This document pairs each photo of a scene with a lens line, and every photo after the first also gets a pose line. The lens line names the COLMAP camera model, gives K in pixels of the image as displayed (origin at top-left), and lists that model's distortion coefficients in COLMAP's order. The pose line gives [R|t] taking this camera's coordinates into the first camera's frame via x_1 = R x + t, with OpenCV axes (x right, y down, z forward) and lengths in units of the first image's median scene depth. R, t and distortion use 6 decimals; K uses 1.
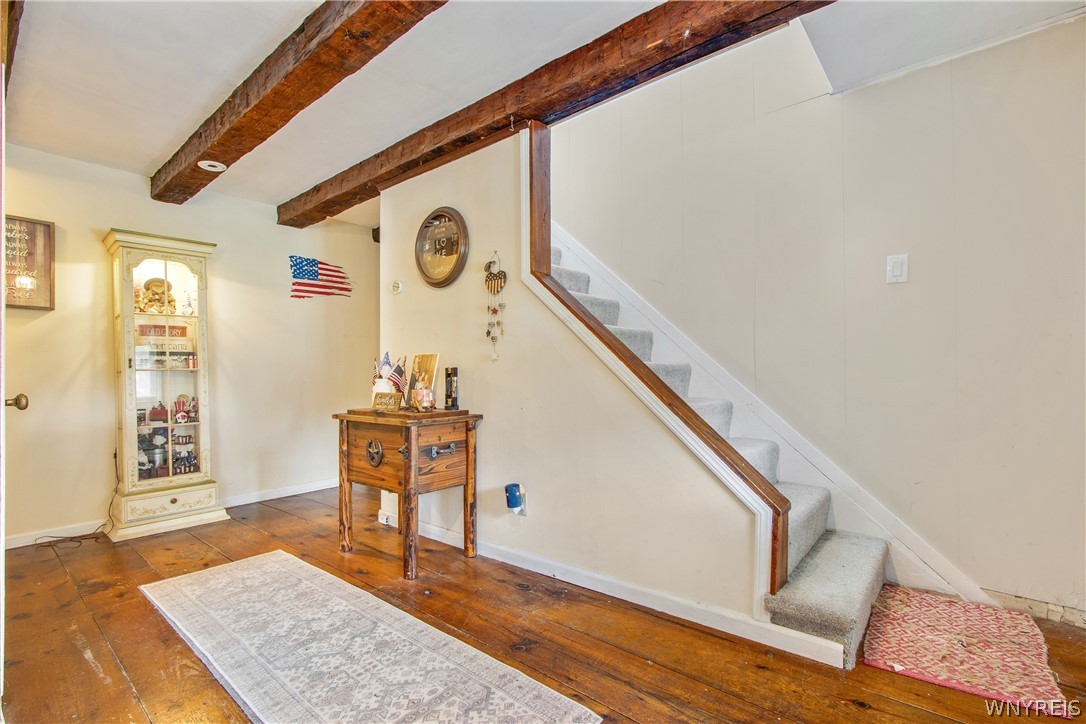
lens RADIAL K [[499.6, 0, 547.5], [0, 499.6, 369.0], [0, 0, 1]] dist [-0.003188, -0.000241]
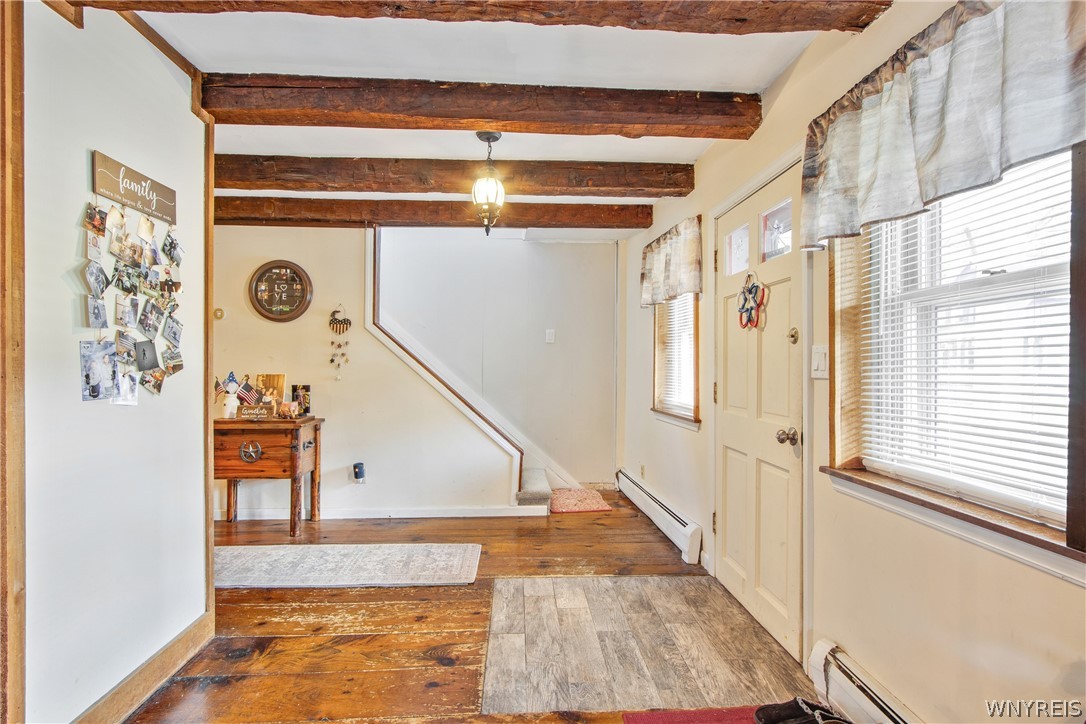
lens RADIAL K [[538.9, 0, 543.0], [0, 538.9, 362.0], [0, 0, 1]] dist [-0.004716, -0.000265]
pose [[0.729407, 0.016557, 0.683880, -0.751116], [-0.017575, 0.999831, -0.005462, -0.072356], [-0.683855, -0.008035, 0.729574, -0.540466]]
